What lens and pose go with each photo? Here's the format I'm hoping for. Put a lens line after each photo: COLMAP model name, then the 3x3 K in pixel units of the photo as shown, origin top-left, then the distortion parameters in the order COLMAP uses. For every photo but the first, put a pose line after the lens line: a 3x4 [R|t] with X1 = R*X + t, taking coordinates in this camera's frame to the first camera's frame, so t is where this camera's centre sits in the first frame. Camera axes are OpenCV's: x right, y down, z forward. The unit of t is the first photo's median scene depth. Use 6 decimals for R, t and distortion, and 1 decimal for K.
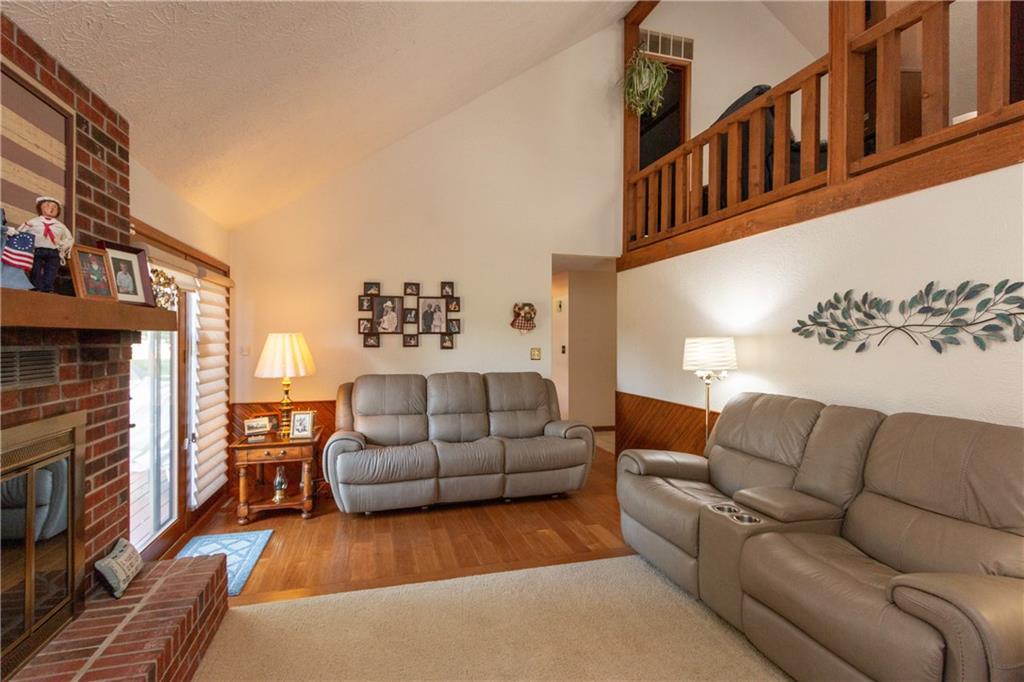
lens RADIAL K [[470.7, 0, 514.3], [0, 470.7, 338.4], [0, 0, 1]] dist [0.003058, -0.000318]
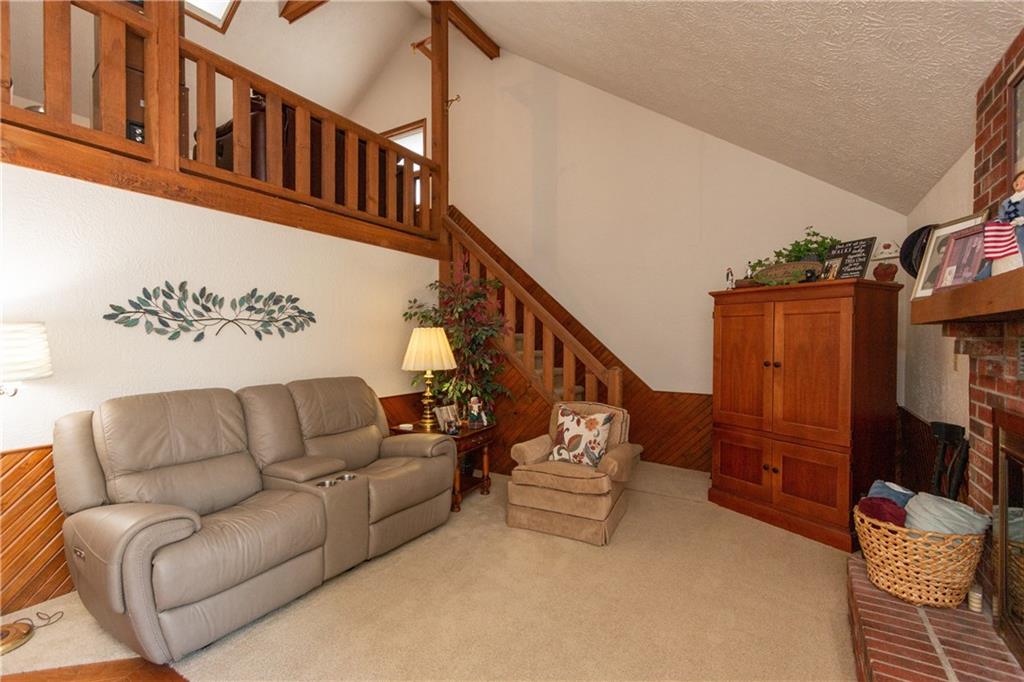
lens RADIAL K [[470.7, 0, 514.0], [0, 470.7, 345.0], [0, 0, 1]] dist [0.003058, -0.000318]
pose [[-0.676694, -0.006058, 0.736239, -0.602638], [0.002535, 0.999941, 0.010558, 0.030804], [-0.736260, 0.009011, -0.676639, 1.321598]]
